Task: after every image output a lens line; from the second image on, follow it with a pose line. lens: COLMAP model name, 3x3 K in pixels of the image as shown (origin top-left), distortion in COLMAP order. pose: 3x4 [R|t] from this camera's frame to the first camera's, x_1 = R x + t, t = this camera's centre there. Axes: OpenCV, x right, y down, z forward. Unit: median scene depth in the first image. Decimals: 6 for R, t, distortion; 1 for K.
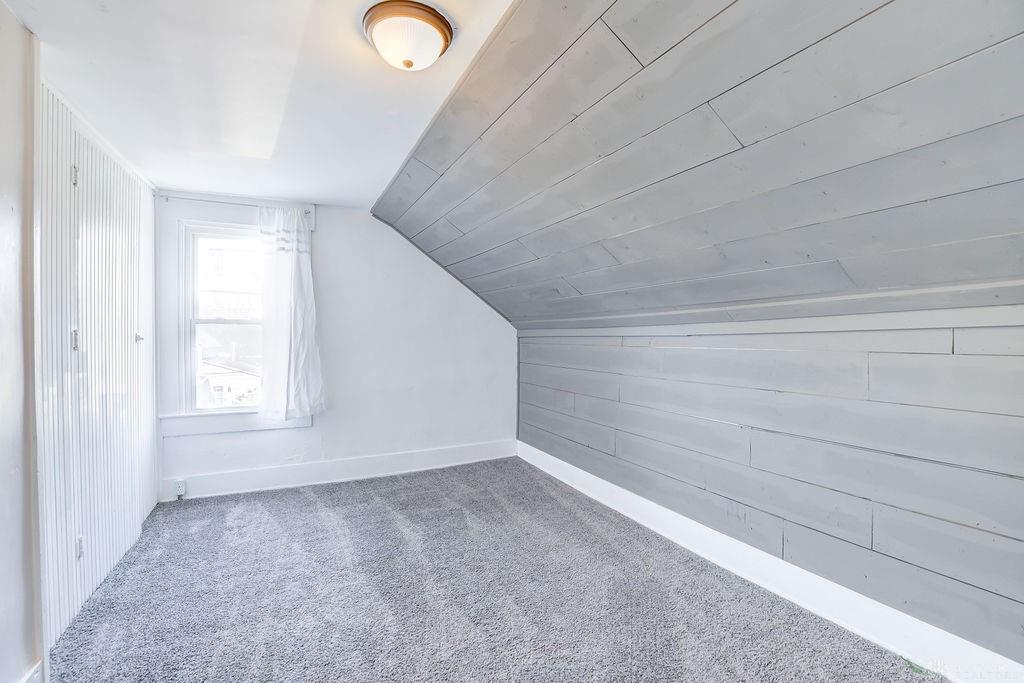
lens RADIAL K [[469.7, 0, 518.5], [0, 469.7, 341.0], [0, 0, 1]] dist [-0.031135, 0.001885]
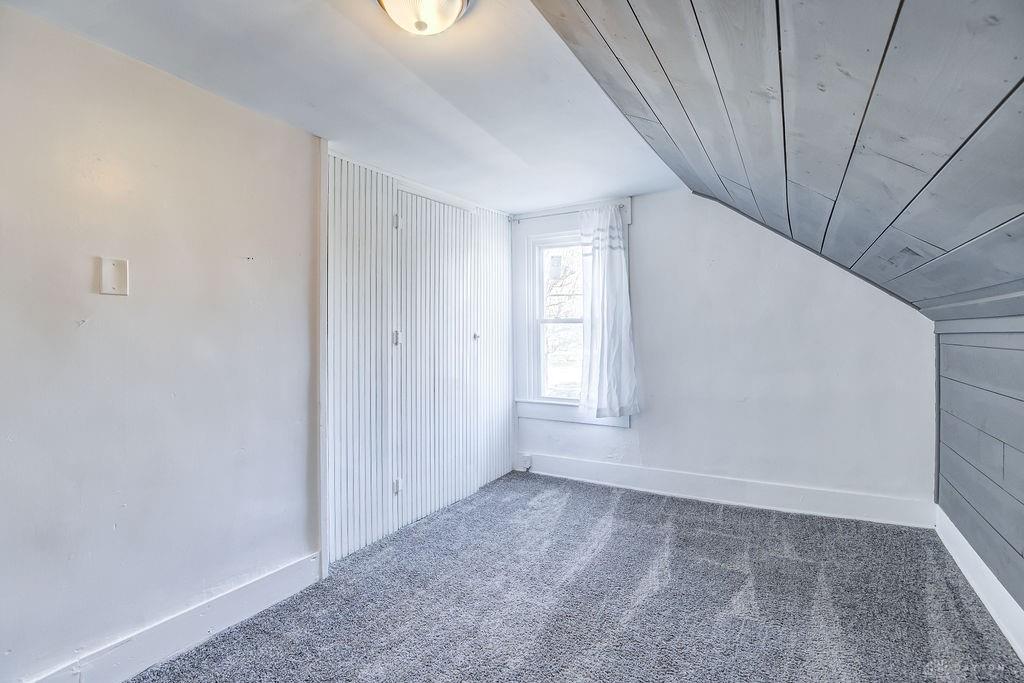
lens RADIAL K [[475.9, 0, 517.2], [0, 475.9, 330.2], [0, 0, 1]] dist [-0.037805, 0.008006]
pose [[0.551366, -0.007661, -0.834228, 0.258723], [-0.002695, 0.999936, -0.010964, -0.006703], [0.834259, 0.008294, 0.551310, 0.284102]]
